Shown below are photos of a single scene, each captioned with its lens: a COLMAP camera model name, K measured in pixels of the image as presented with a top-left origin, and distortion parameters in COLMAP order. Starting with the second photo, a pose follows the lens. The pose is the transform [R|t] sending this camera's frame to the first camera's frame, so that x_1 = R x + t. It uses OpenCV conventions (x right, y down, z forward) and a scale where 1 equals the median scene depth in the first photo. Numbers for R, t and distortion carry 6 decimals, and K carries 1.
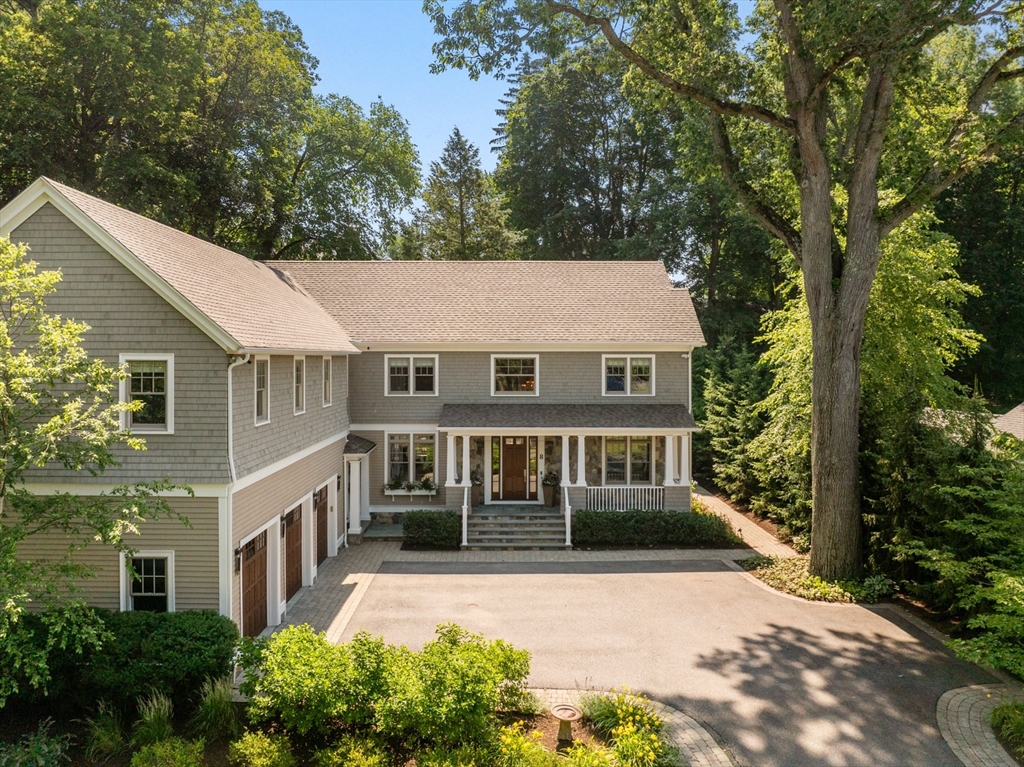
lens RADIAL K [[745.8, 0, 512.0], [0, 745.8, 383.5], [0, 0, 1]] dist [-0.062905, -0.000495]
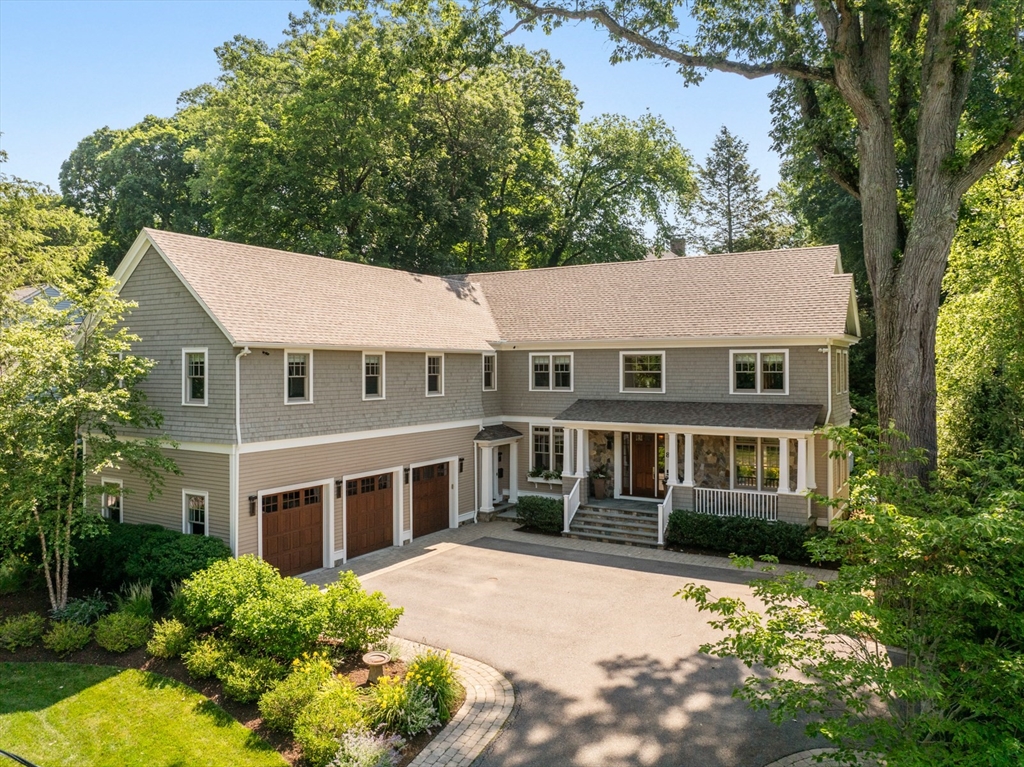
lens RADIAL K [[731.9, 0, 512.0], [0, 731.9, 383.5], [0, 0, 1]] dist [-0.039884, -0.002191]
pose [[0.857665, 0.009044, -0.514130, 0.377901], [-0.014383, 0.999876, -0.006405, 0.013960], [0.514008, 0.012888, 0.857689, 0.068563]]
